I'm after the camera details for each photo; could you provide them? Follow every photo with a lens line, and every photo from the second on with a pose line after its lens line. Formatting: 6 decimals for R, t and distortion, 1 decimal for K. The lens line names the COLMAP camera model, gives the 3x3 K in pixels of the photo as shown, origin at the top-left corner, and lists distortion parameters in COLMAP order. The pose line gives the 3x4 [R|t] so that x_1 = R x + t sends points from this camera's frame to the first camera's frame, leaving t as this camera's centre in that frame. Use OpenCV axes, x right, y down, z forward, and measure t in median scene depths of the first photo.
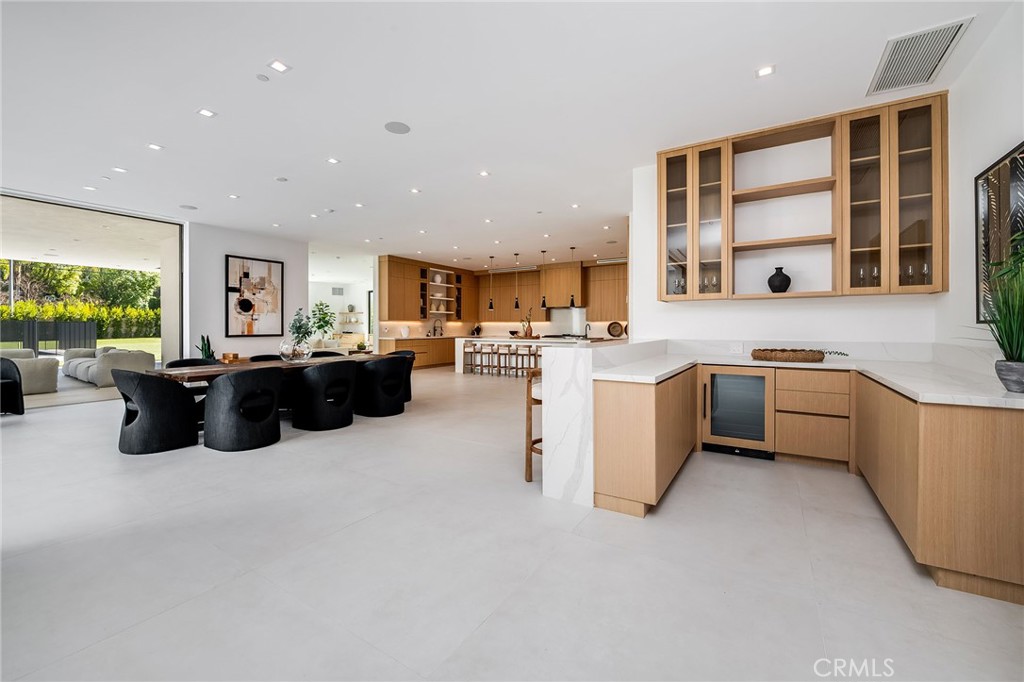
lens RADIAL K [[409.4, 0, 512.1], [0, 409.4, 324.0], [0, 0, 1]] dist [-0.000212, -0.000212]
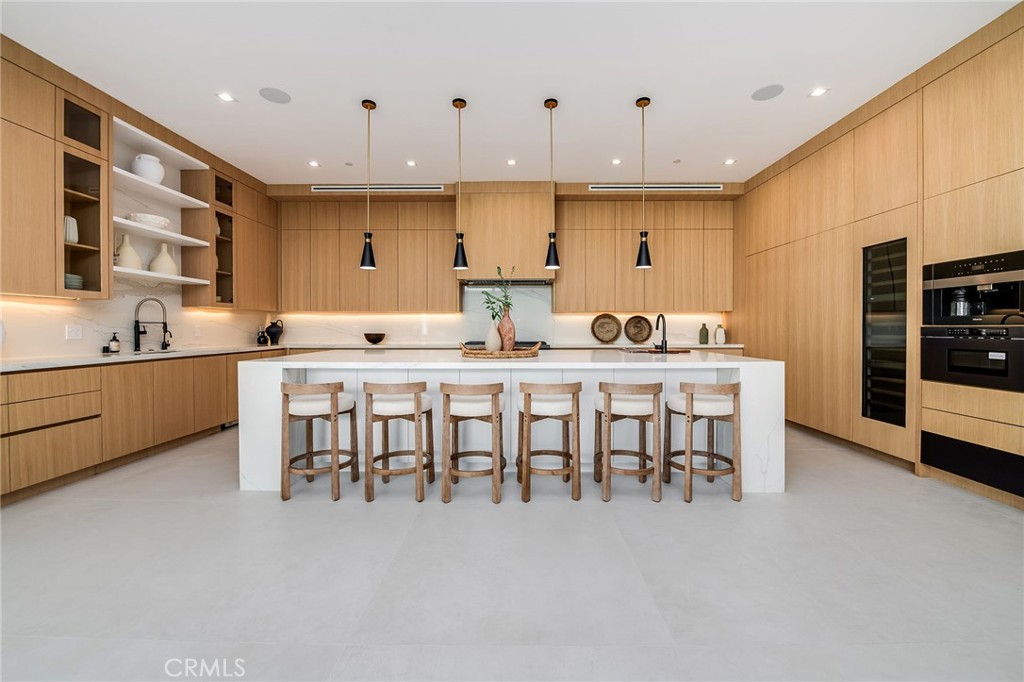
lens RADIAL K [[411.6, 0, 515.0], [0, 411.6, 334.0], [0, 0, 1]] dist [-0.012448, -0.000171]
pose [[0.849520, -0.008493, 0.527487, -0.112593], [-0.001327, 0.999833, 0.018235, 0.010491], [-0.527554, -0.016191, 0.849367, 0.607869]]
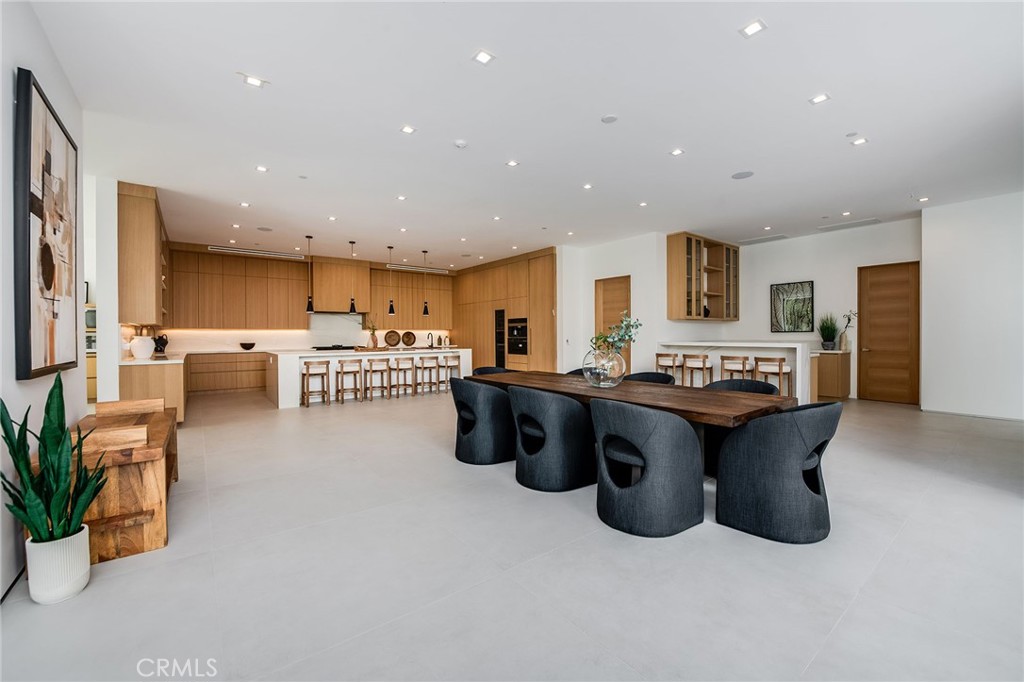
lens RADIAL K [[411.6, 0, 515.0], [0, 411.6, 334.0], [0, 0, 1]] dist [-0.012448, -0.000171]
pose [[0.339903, -0.001862, 0.940459, -0.540679], [0.001185, 0.999998, 0.001552, 0.001691], [-0.940460, 0.000587, 0.339905, 0.393903]]
